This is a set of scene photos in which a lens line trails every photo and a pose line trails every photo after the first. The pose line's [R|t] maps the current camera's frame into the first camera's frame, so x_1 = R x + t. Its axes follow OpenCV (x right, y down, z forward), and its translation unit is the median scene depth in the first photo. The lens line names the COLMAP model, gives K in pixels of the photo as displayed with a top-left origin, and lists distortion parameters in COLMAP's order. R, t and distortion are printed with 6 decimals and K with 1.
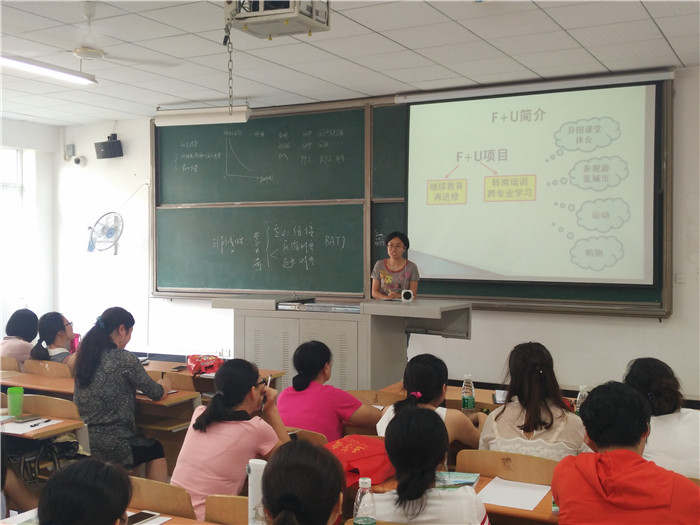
lens RADIAL K [[961.2, 0, 350.0], [0, 961.2, 262.5], [0, 0, 1]] dist [0.177135, -0.867831]
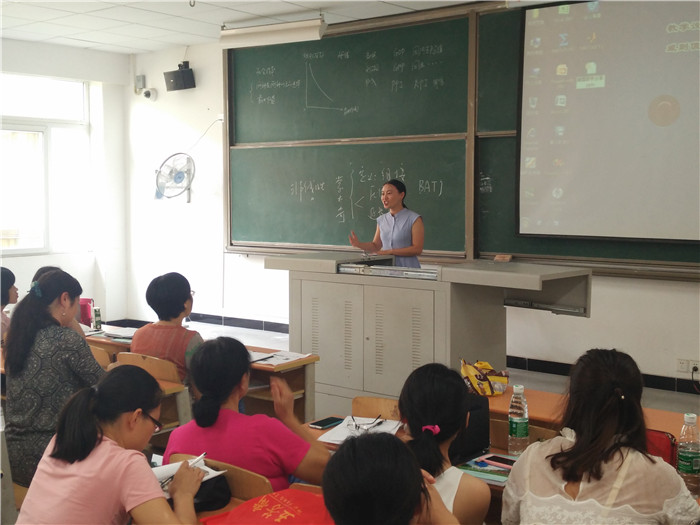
lens RADIAL K [[961.2, 0, 350.0], [0, 961.2, 262.5], [0, 0, 1]] dist [0.177135, -0.867831]
pose [[0.974426, 0.018493, -0.223947, 0.098704], [-0.006278, 0.998459, 0.055135, -0.003032], [0.224621, -0.052319, 0.973041, 0.196299]]
